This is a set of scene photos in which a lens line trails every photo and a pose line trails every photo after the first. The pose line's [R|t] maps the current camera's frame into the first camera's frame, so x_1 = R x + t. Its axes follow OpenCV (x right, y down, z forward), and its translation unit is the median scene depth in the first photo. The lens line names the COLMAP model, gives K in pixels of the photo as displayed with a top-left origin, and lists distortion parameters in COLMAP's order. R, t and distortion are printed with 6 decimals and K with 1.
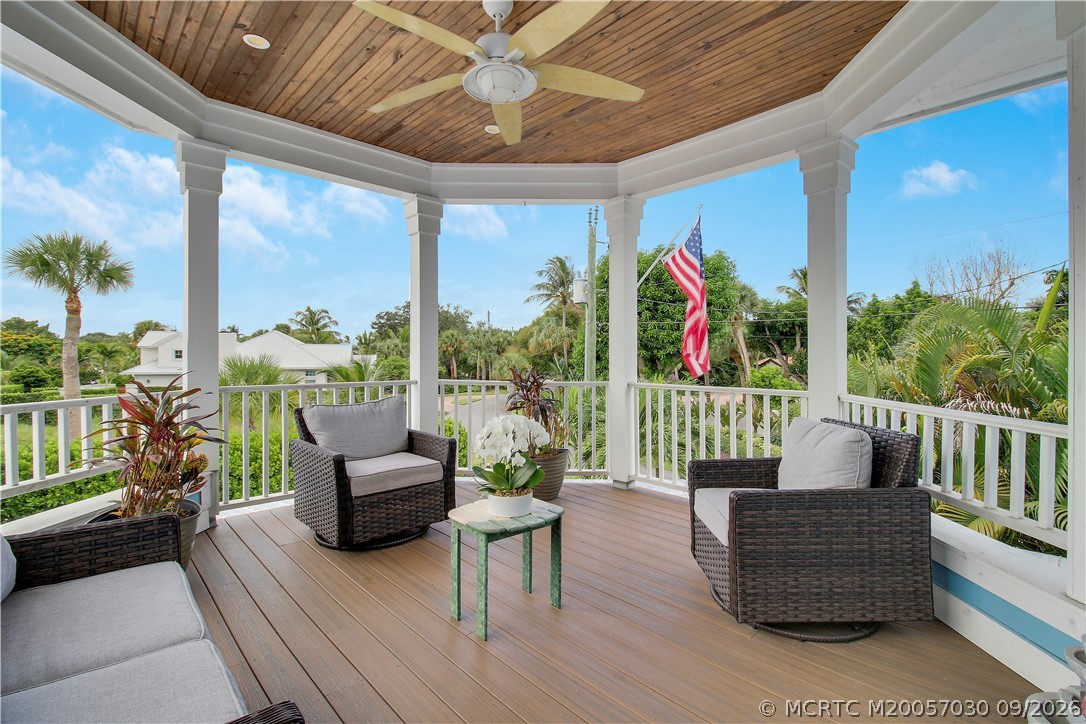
lens RADIAL K [[508.8, 0, 544.2], [0, 508.8, 359.3], [0, 0, 1]] dist [-0.013293, -0.004081]
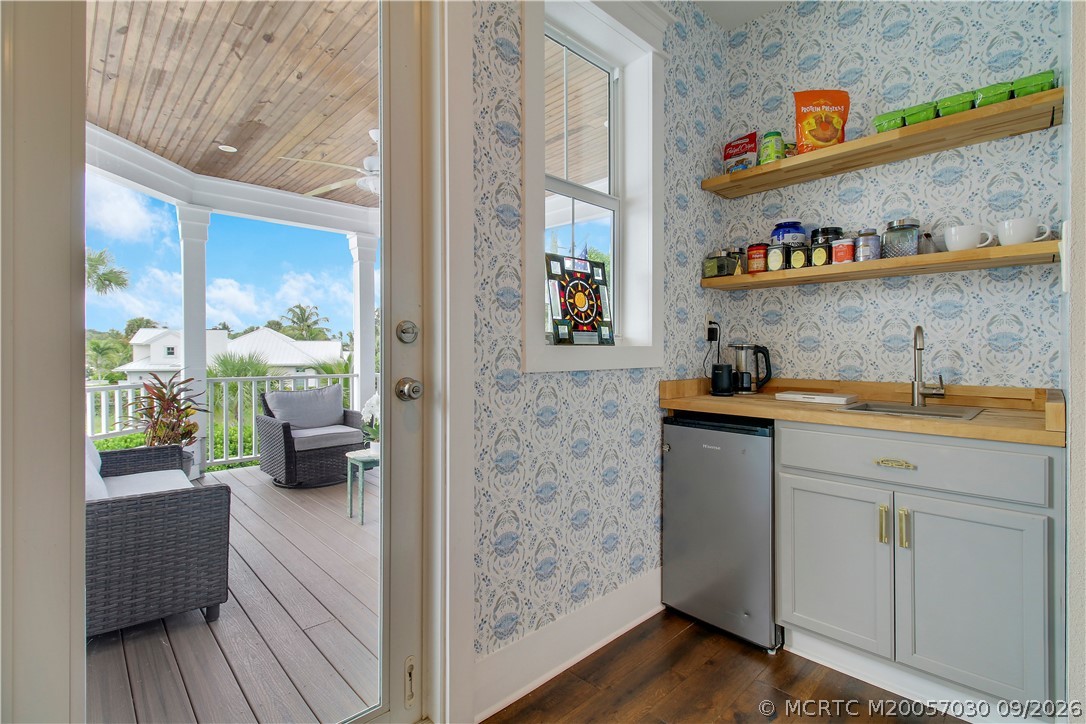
lens RADIAL K [[508.8, 0, 543.4], [0, 508.8, 359.9], [0, 0, 1]] dist [-0.013293, -0.004081]
pose [[0.999946, -0.002296, 0.010113, 0.293829], [0.002194, 0.999947, 0.010053, -0.009278], [-0.010136, -0.010031, 0.999898, -0.433967]]
